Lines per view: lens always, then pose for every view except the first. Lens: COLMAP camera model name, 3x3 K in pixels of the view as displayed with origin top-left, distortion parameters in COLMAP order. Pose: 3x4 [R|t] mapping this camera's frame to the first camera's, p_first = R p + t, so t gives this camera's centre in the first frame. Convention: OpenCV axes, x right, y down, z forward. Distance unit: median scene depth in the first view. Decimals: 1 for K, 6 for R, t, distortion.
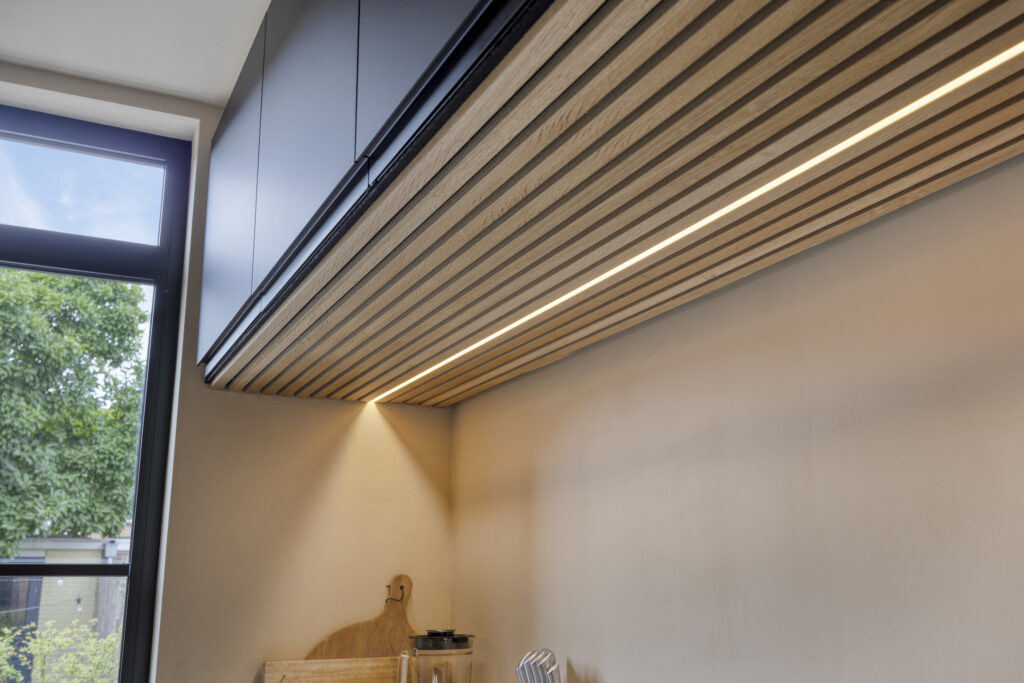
lens RADIAL K [[962.6, 0, 512.0], [0, 962.6, 341.5], [0, 0, 1]] dist [0.004064, 0.007541]
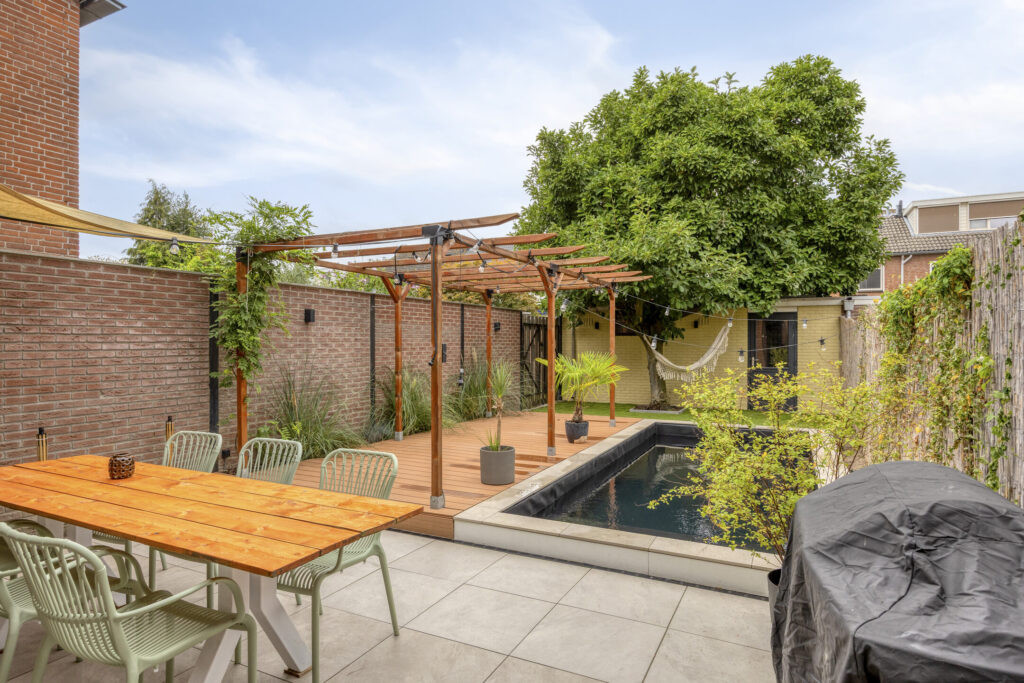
lens RADIAL K [[566.7, 0, 512.0], [0, 566.7, 341.5], [0, 0, 1]] dist [-0.002747, -0.000253]
pose [[0.604356, 0.010440, -0.796646, -0.097493], [0.195212, 0.967494, 0.160772, 0.061129], [0.772429, -0.252678, 0.582673, 0.228712]]
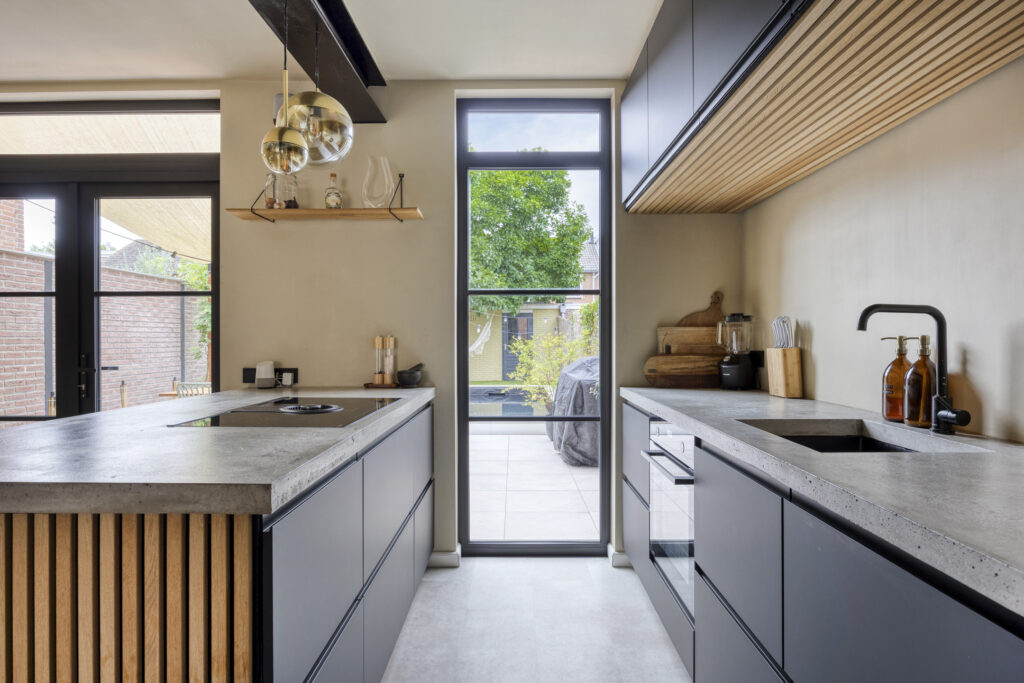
lens RADIAL K [[566.7, 0, 512.0], [0, 566.7, 341.5], [0, 0, 1]] dist [-0.002747, -0.000253]
pose [[0.894274, 0.006055, -0.447478, 0.007572], [0.110440, 0.965996, 0.233784, -0.000582], [0.433678, -0.258486, 0.863197, -0.060827]]
